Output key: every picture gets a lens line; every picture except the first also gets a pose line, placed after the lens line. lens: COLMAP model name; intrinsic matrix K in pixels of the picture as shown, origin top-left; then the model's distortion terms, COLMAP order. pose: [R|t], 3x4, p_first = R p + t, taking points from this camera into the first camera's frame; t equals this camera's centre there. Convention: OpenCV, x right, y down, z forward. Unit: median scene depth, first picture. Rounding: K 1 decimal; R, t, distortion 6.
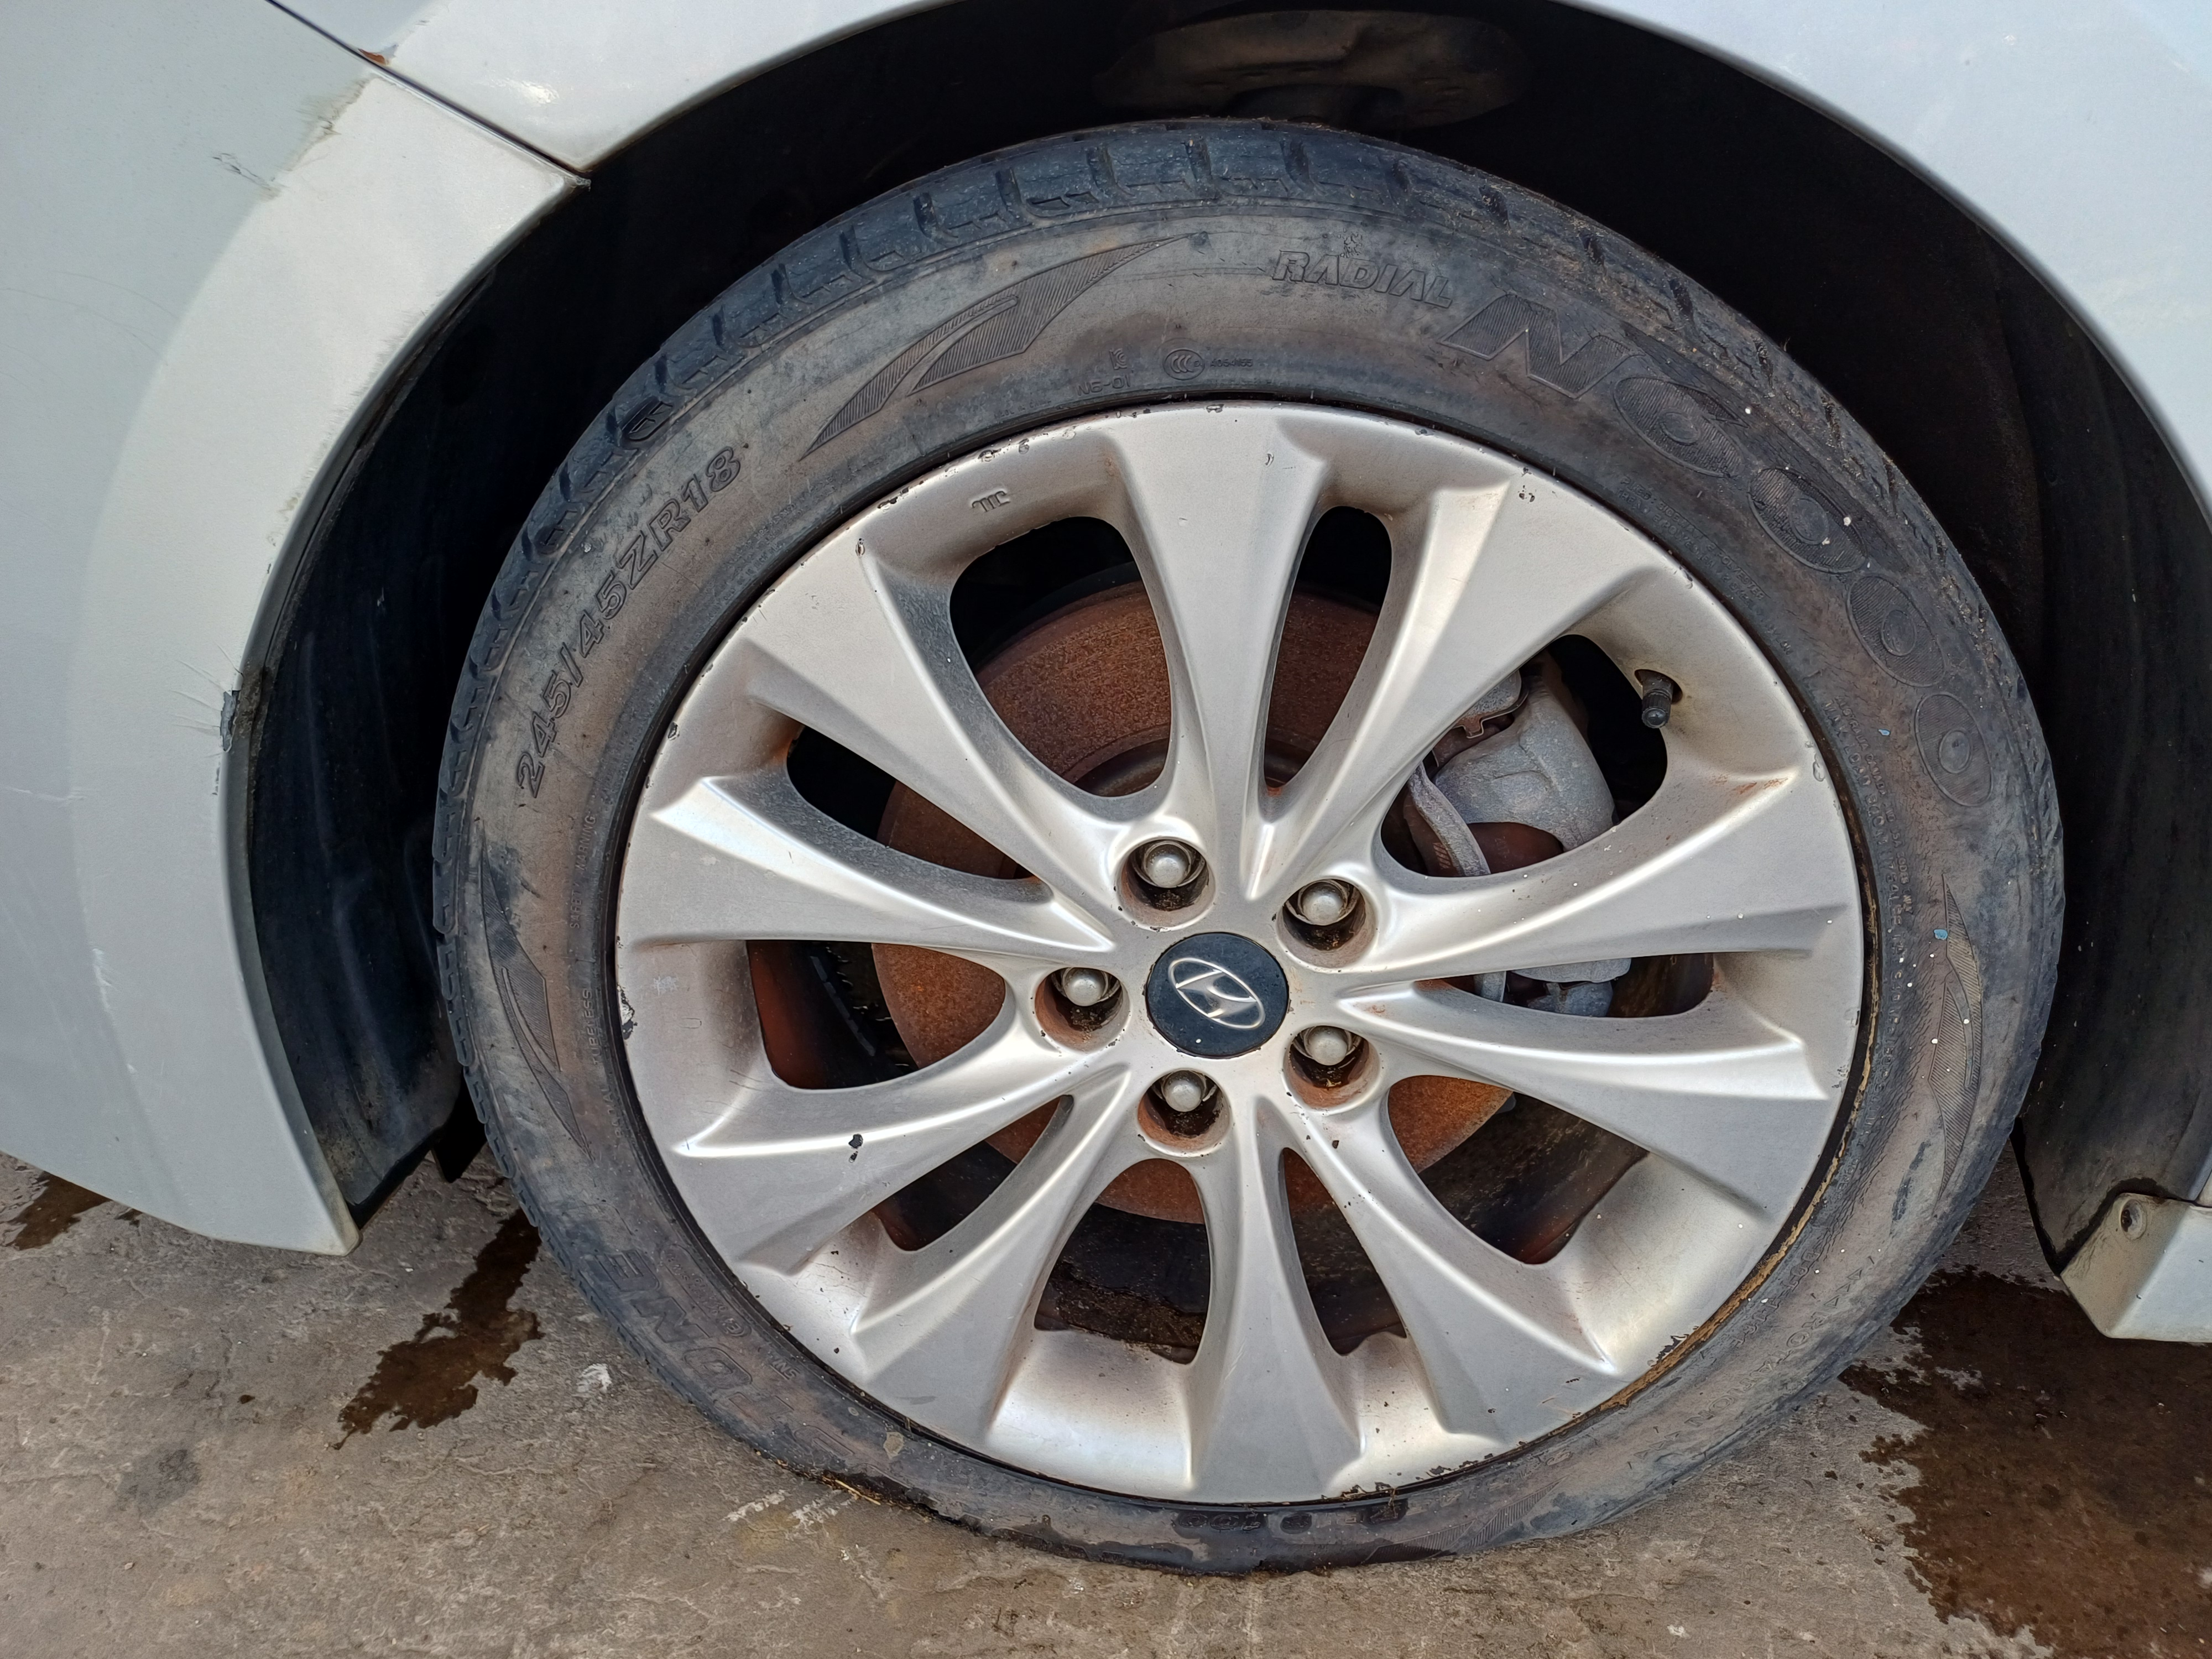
lens RADIAL K [[1614.9, 0, 1097.1], [0, 1614.9, 850.0], [0, 0, 1]] dist [0.057123, -0.042488]
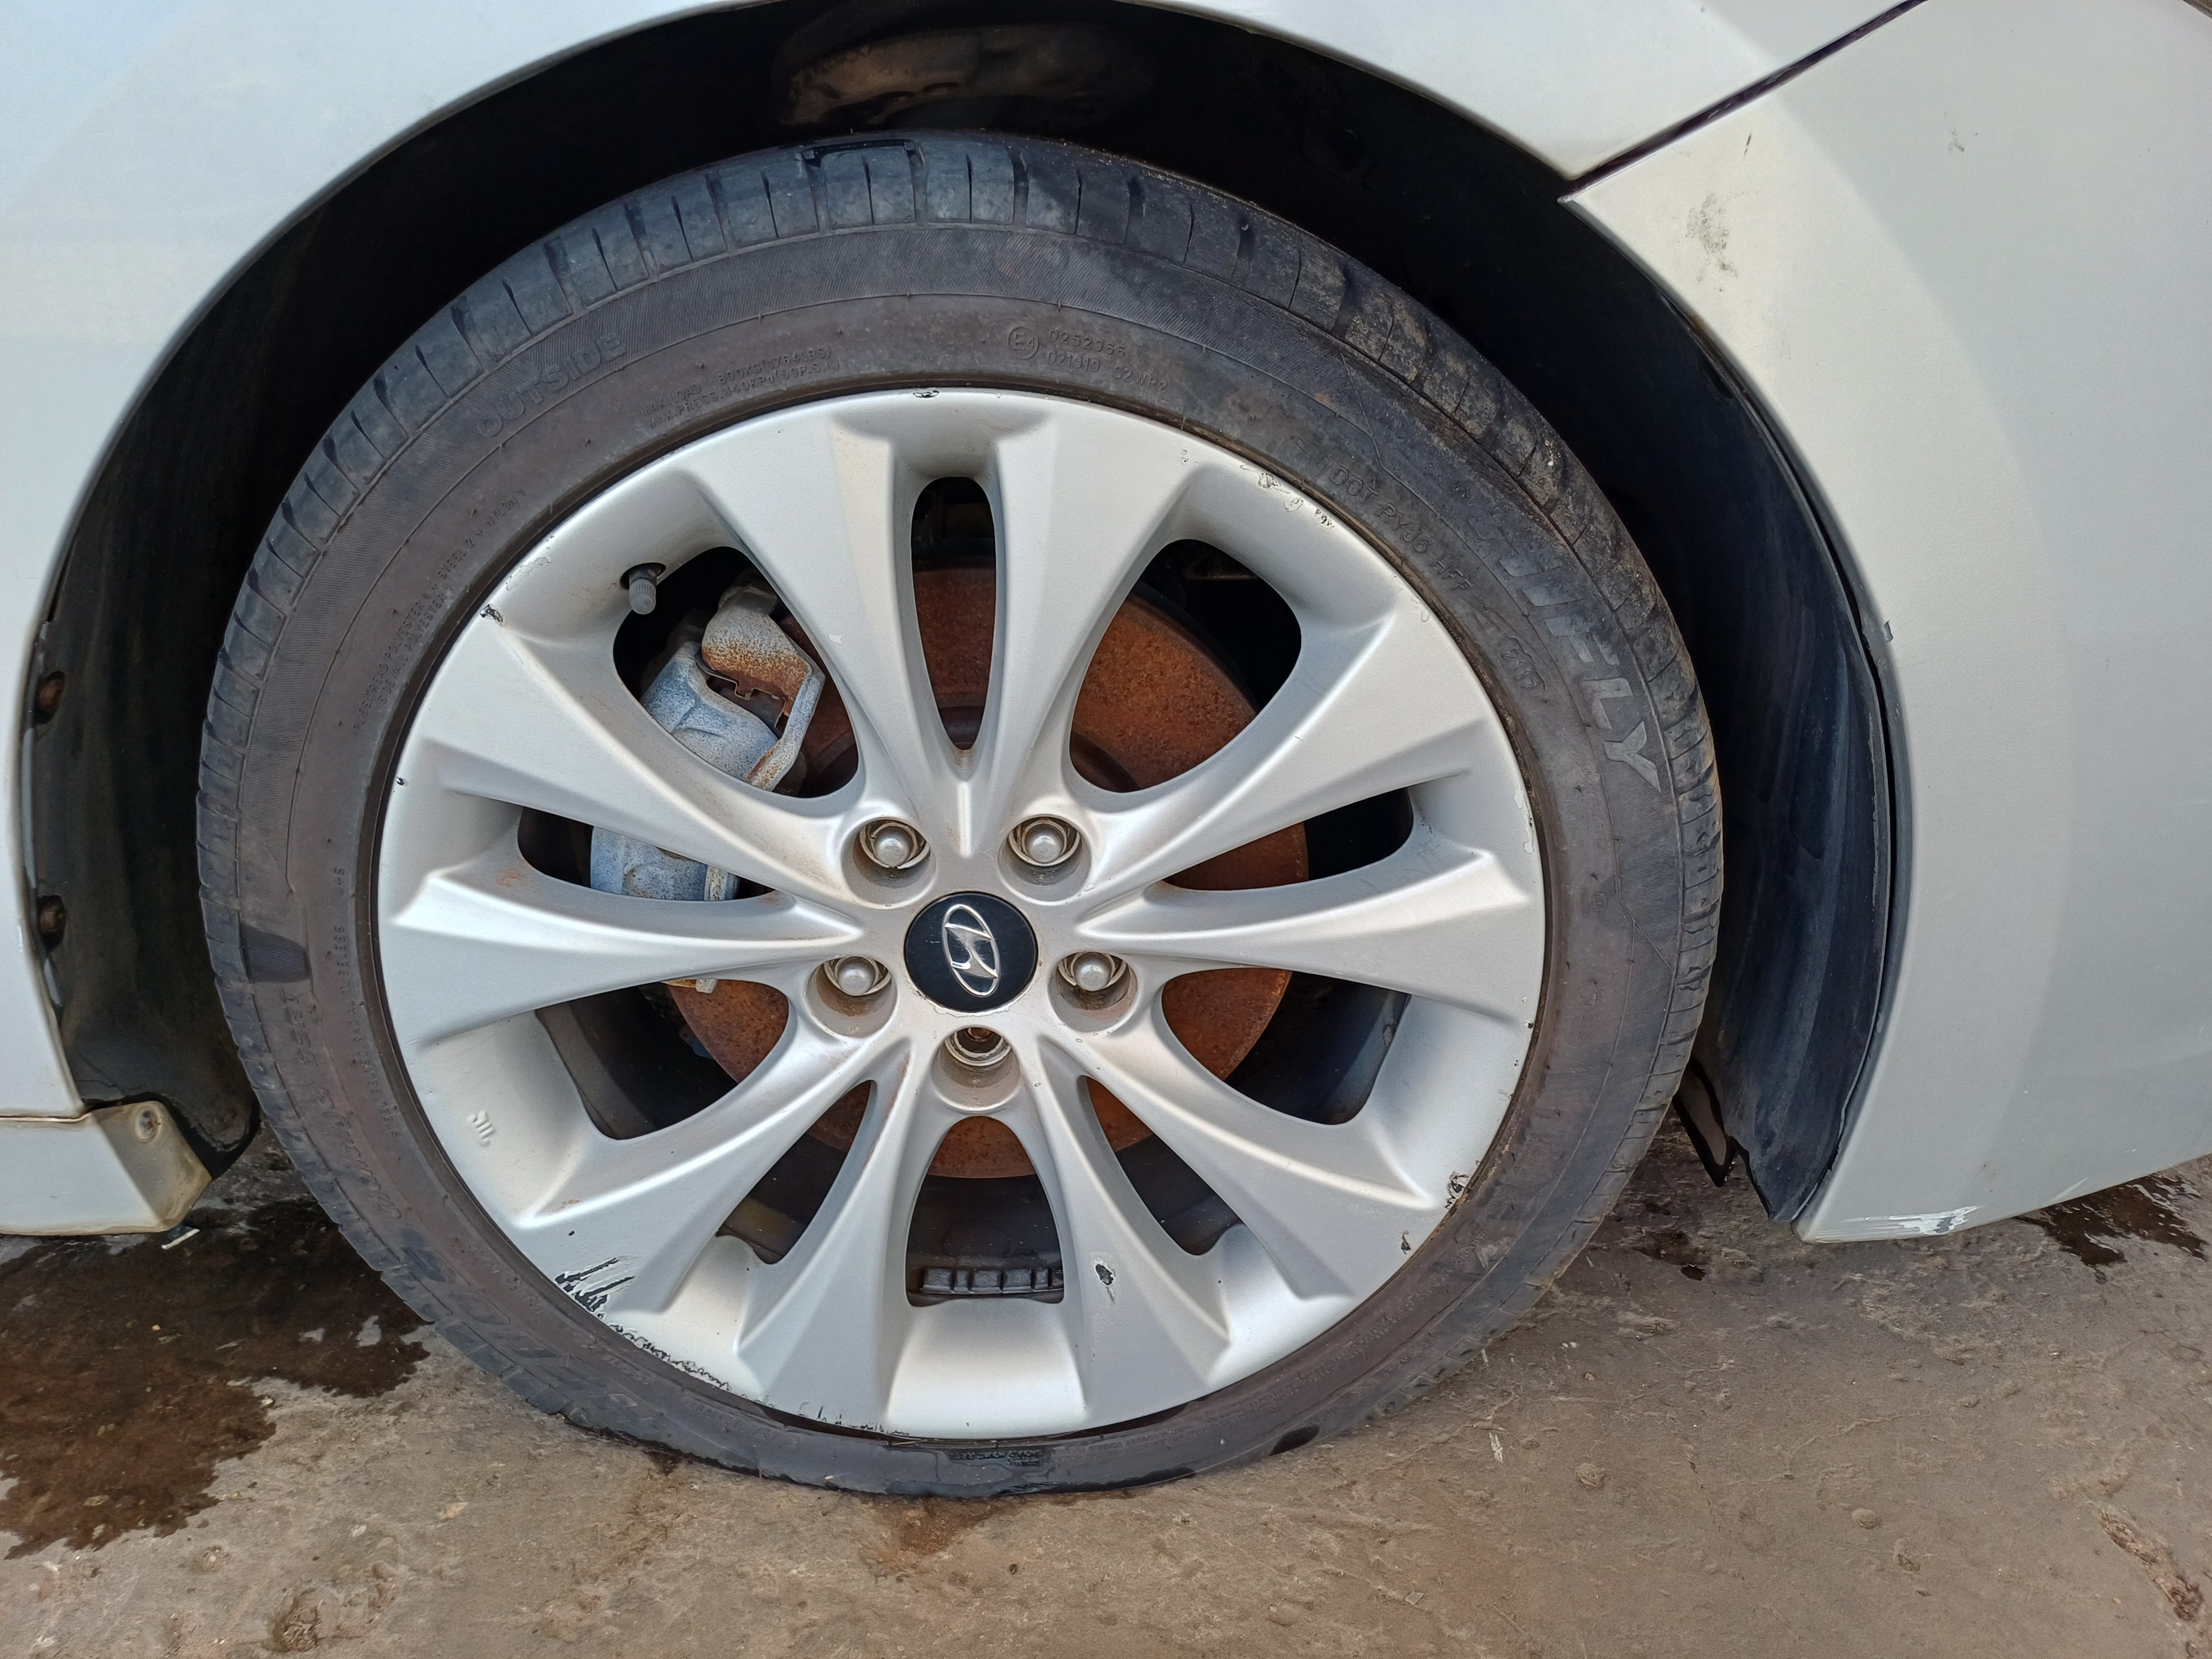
lens RADIAL K [[1614.9, 0, 1100.6], [0, 1614.9, 824.4], [0, 0, 1]] dist [0.057123, -0.042488]
pose [[0.968149, -0.250364, -0.002220, 0.176750], [0.250287, 0.968009, -0.017759, 0.048714], [0.006596, 0.016638, 0.999840, -0.054272]]
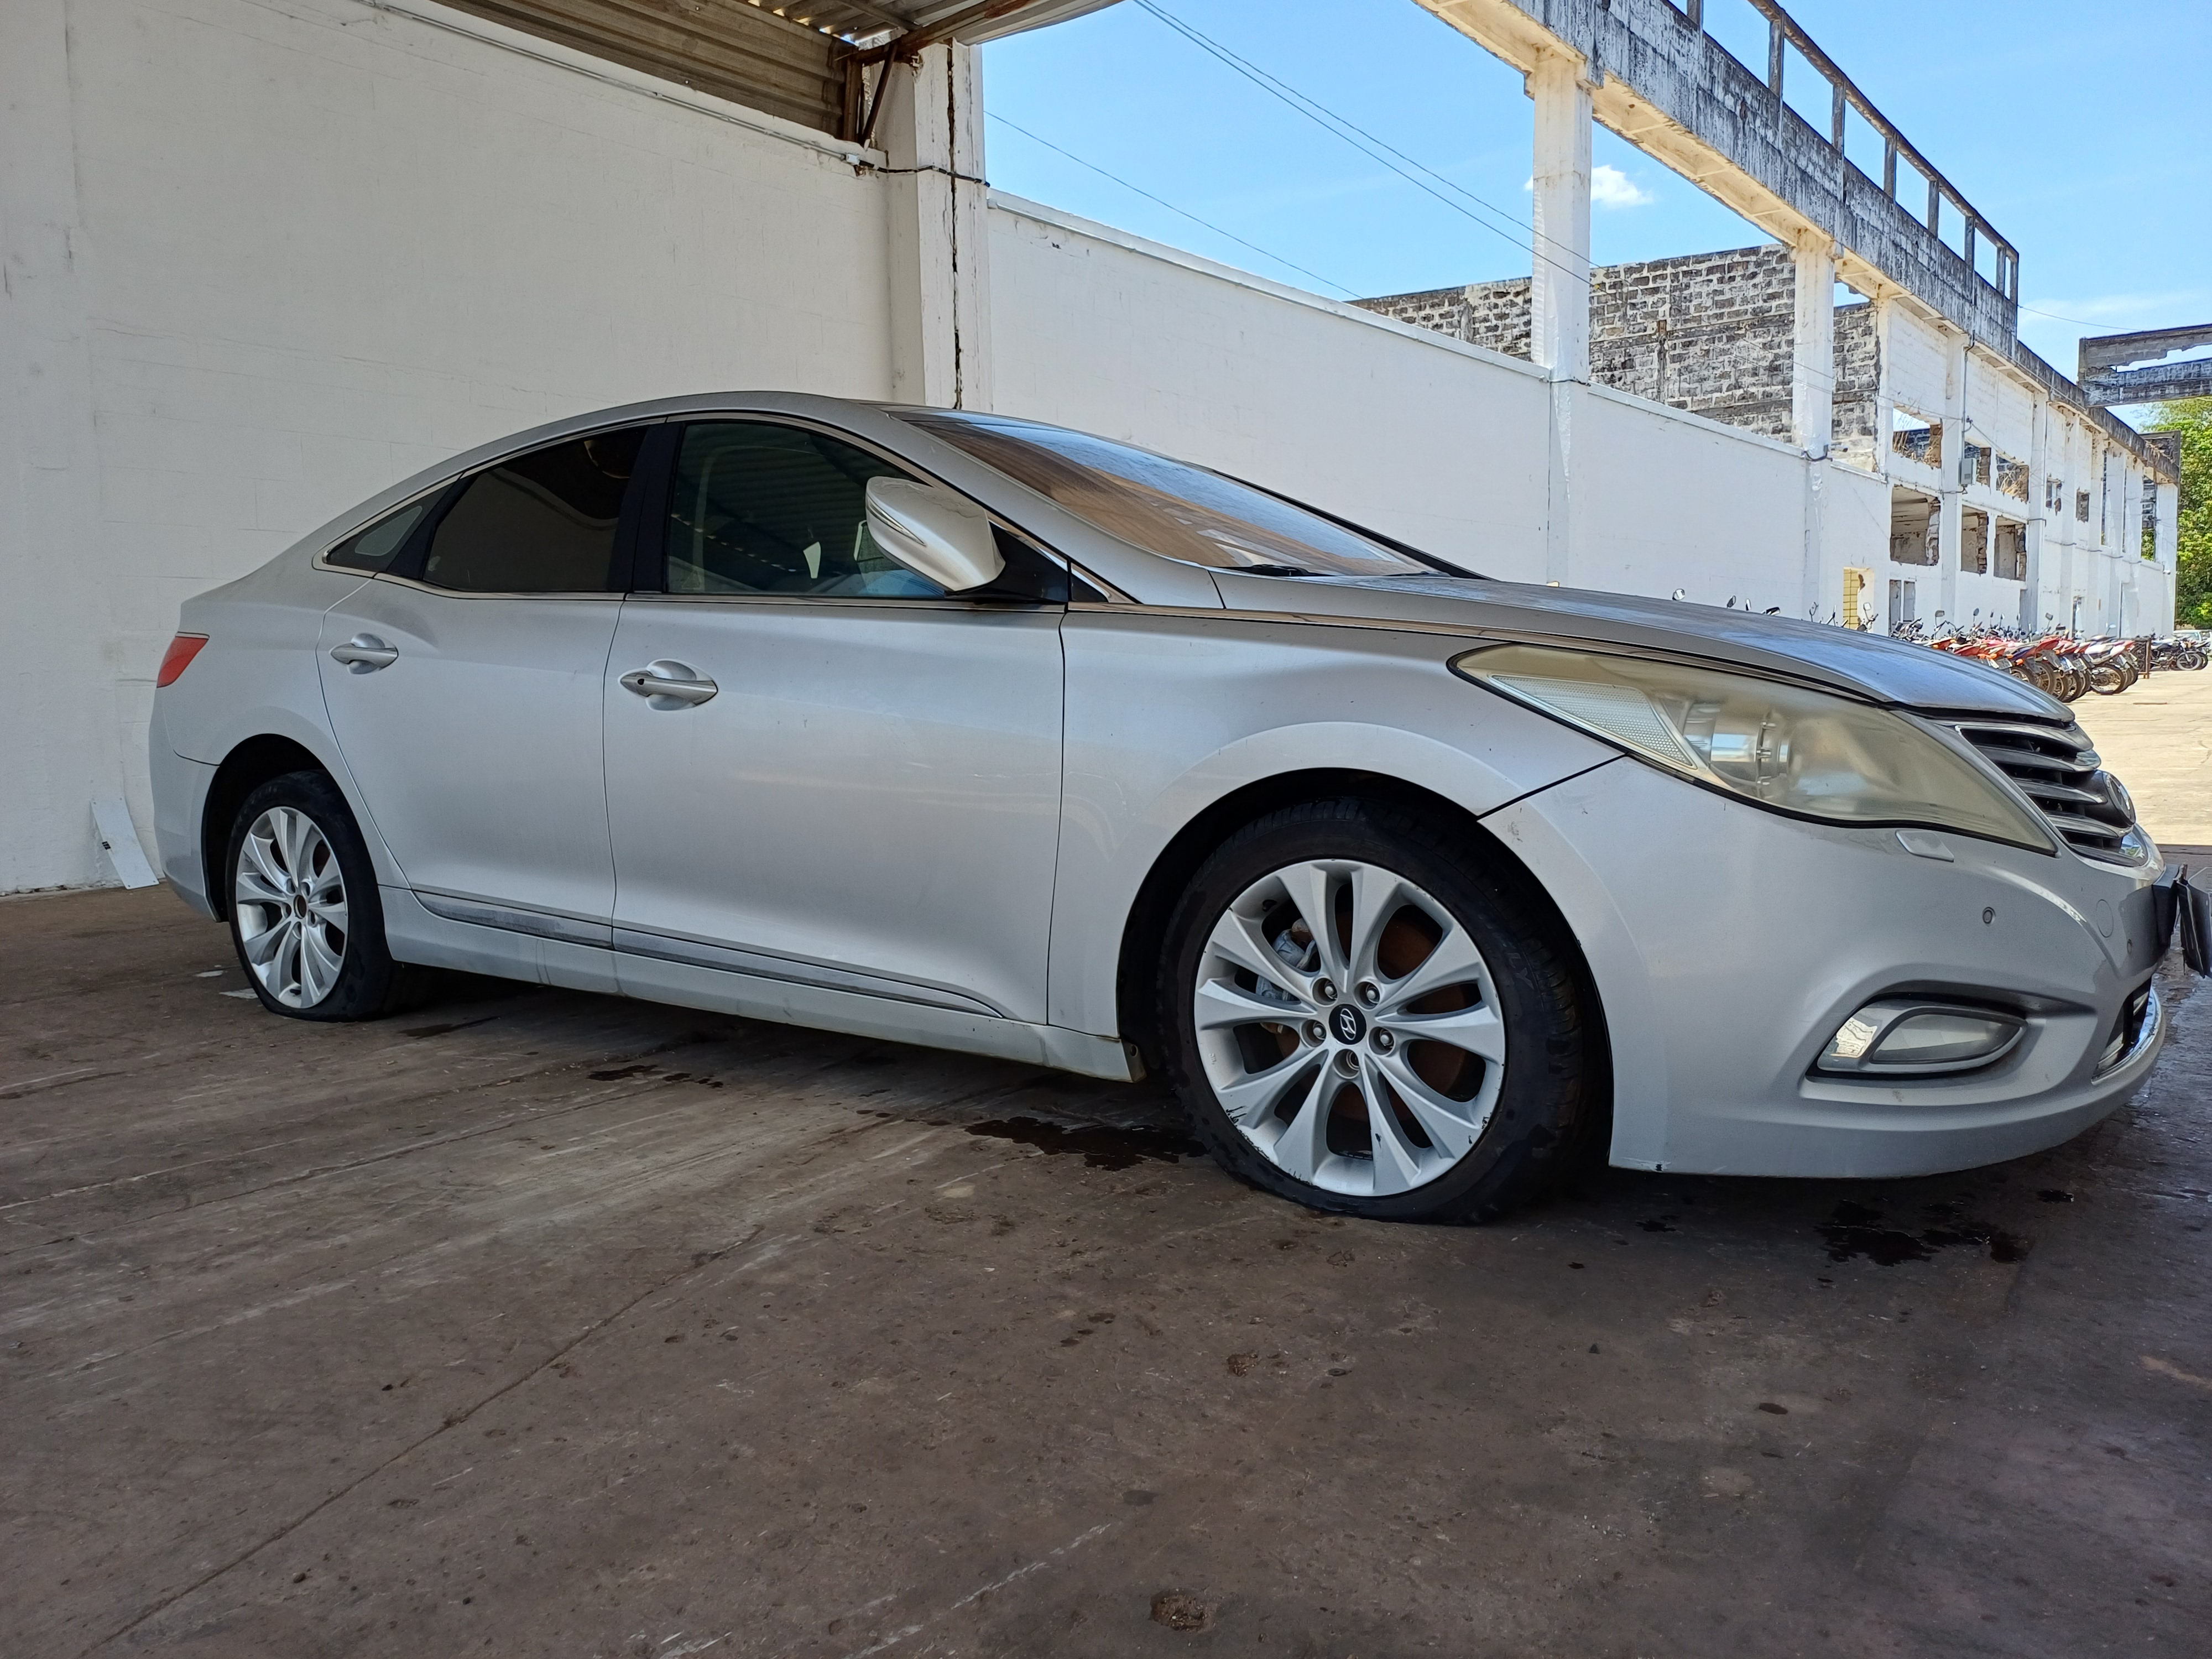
lens RADIAL K [[1614.9, 0, 1097.6], [0, 1614.9, 819.2], [0, 0, 1]] dist [0.057123, -0.042488]
pose [[0.833135, -0.205728, -0.513383, 1.481331], [0.005166, 0.931096, -0.364737, 0.931726], [0.553045, 0.301223, 0.776792, -2.099188]]
